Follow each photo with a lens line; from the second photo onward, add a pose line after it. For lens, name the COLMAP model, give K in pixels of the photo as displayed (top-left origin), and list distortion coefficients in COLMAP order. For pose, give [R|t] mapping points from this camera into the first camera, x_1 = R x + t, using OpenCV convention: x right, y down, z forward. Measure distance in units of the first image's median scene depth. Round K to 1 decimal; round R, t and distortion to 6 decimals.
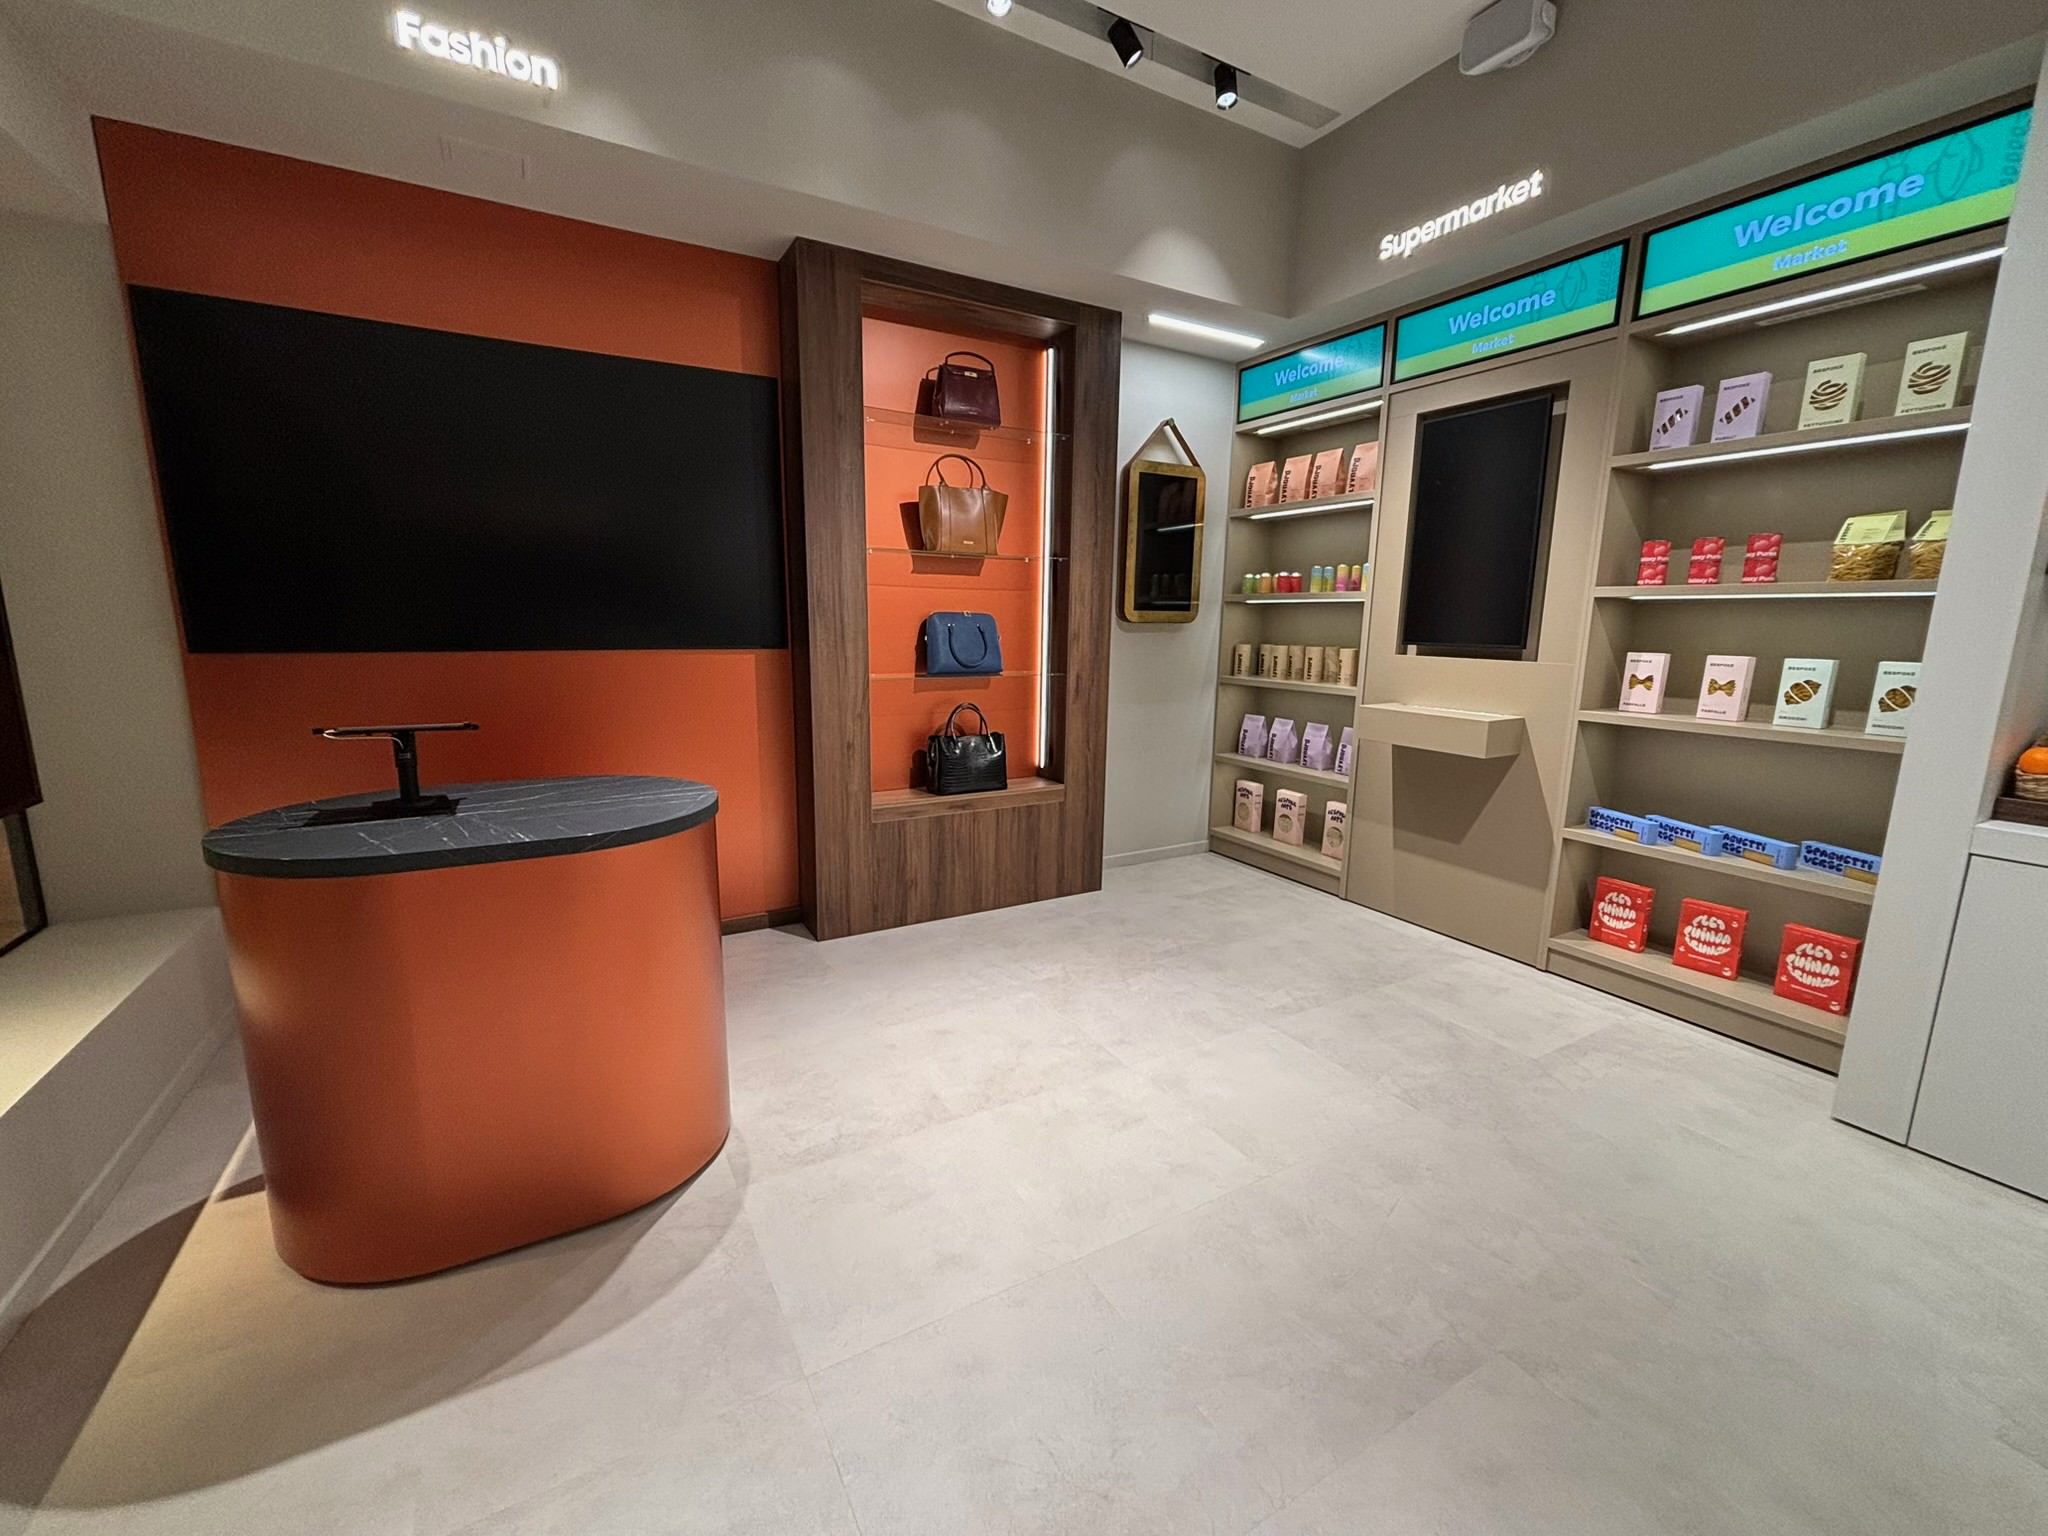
lens RADIAL K [[835.3, 0, 1020.9], [0, 835.3, 769.7], [0, 0, 1]] dist [-0.001227, -0.000085]
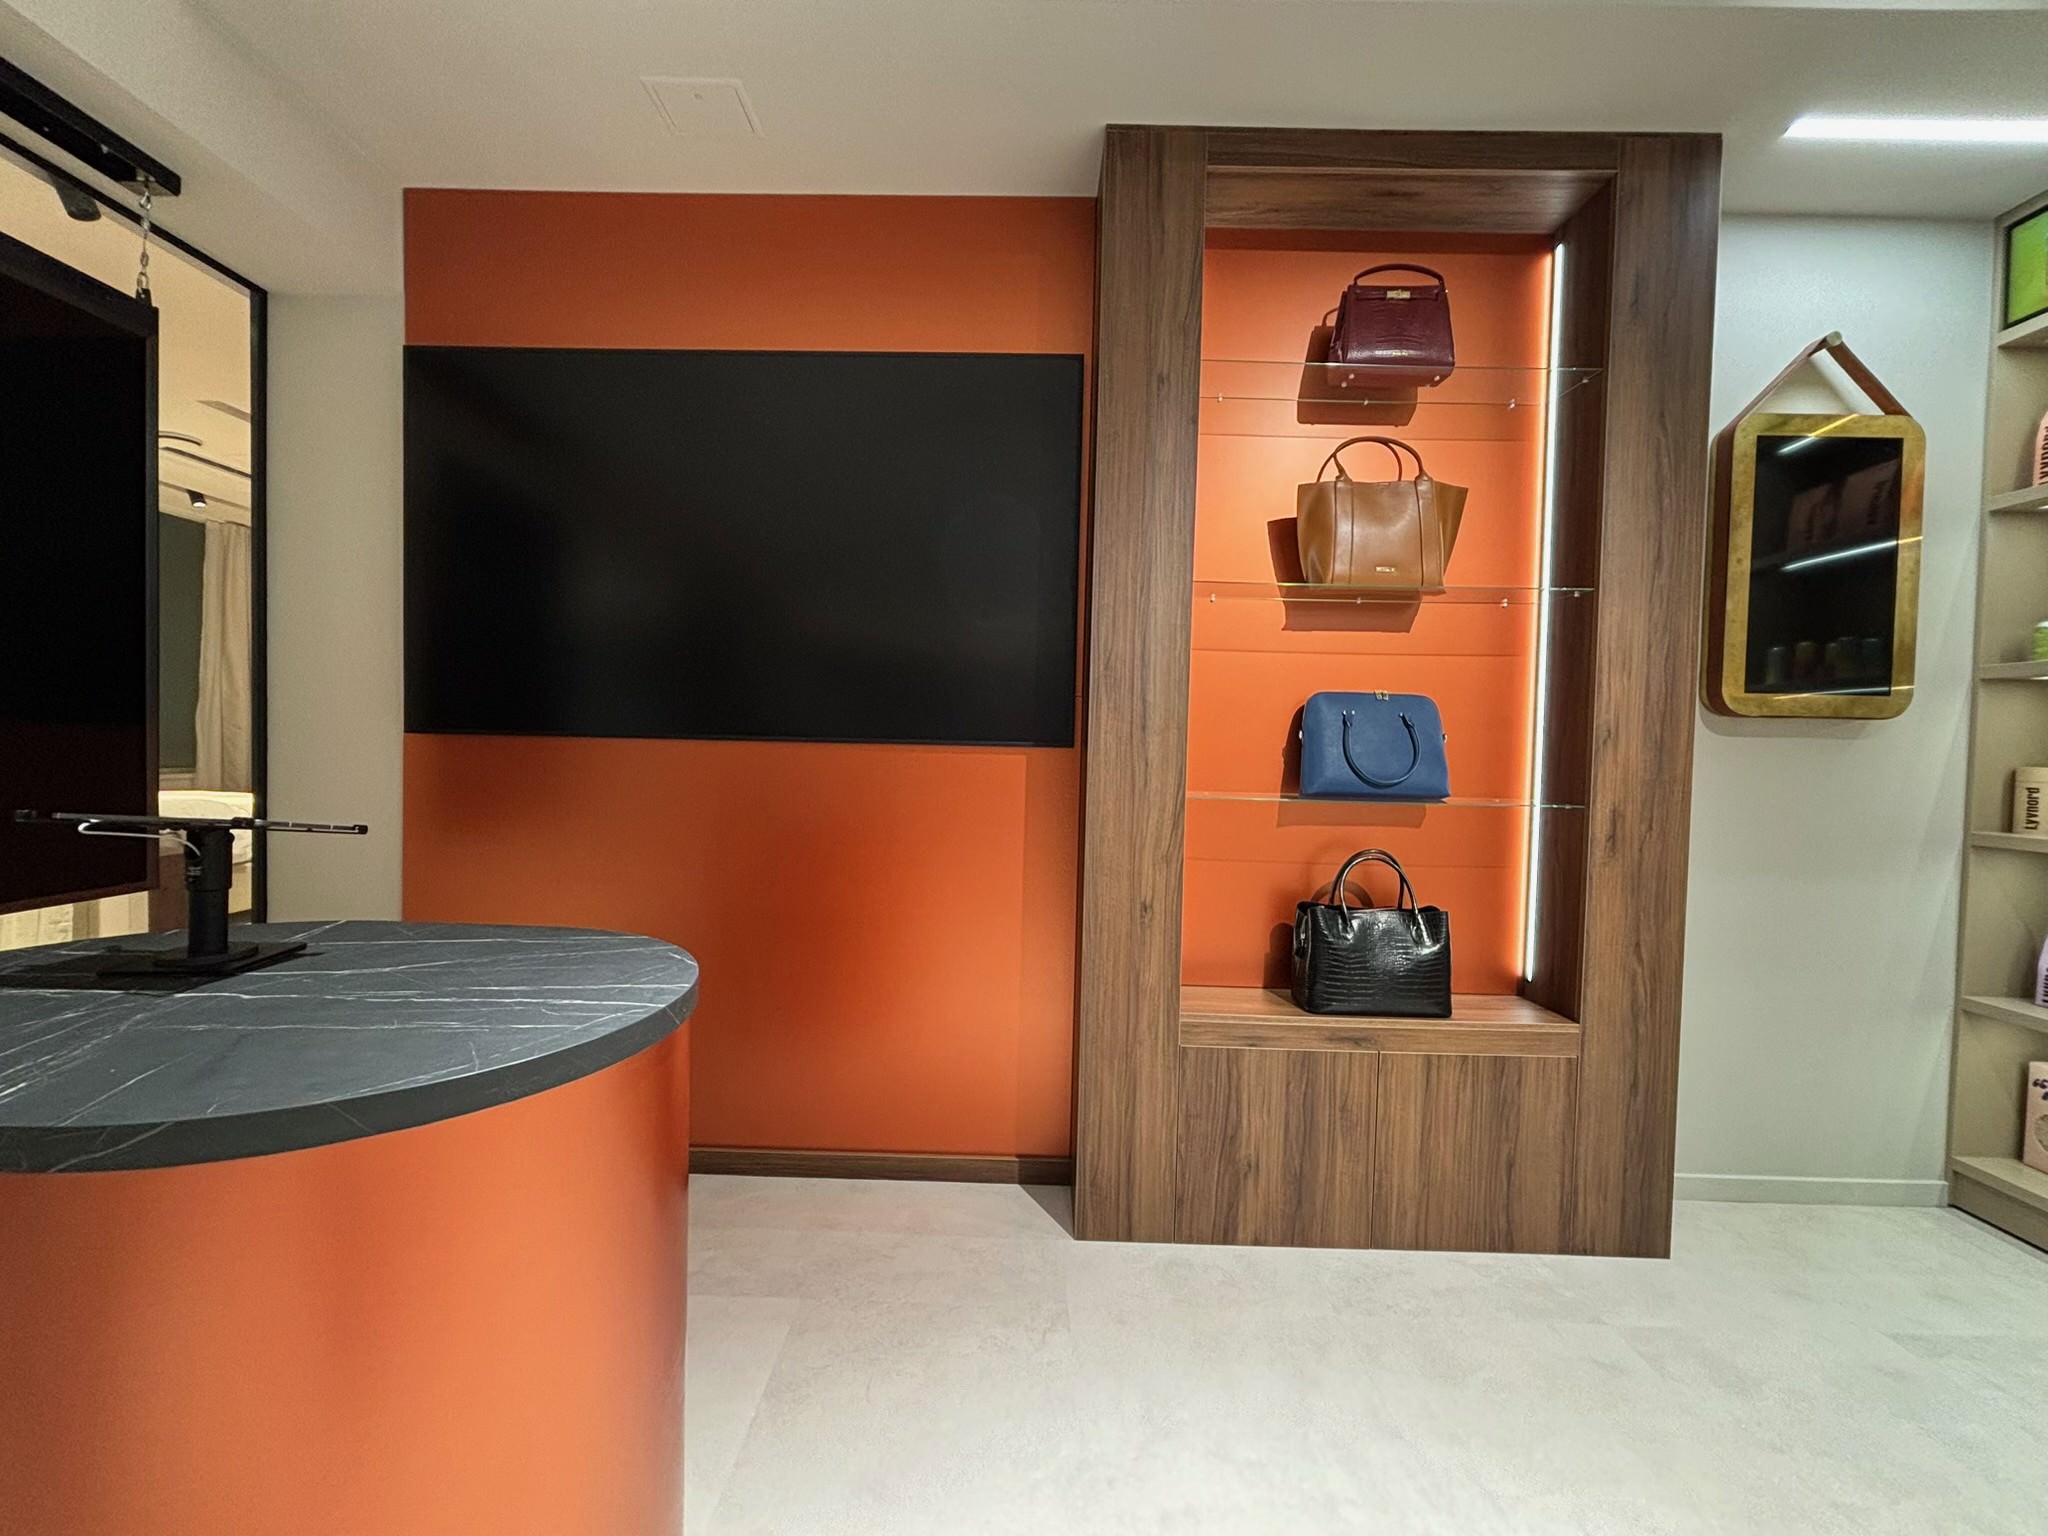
lens RADIAL K [[835.3, 0, 1020.9], [0, 835.3, 769.7], [0, 0, 1]] dist [-0.001227, -0.000085]
pose [[0.860657, 0.019240, -0.508822, 0.015739], [-0.103798, 0.984932, -0.138329, -0.030925], [0.498493, 0.171868, 0.849686, 0.399521]]
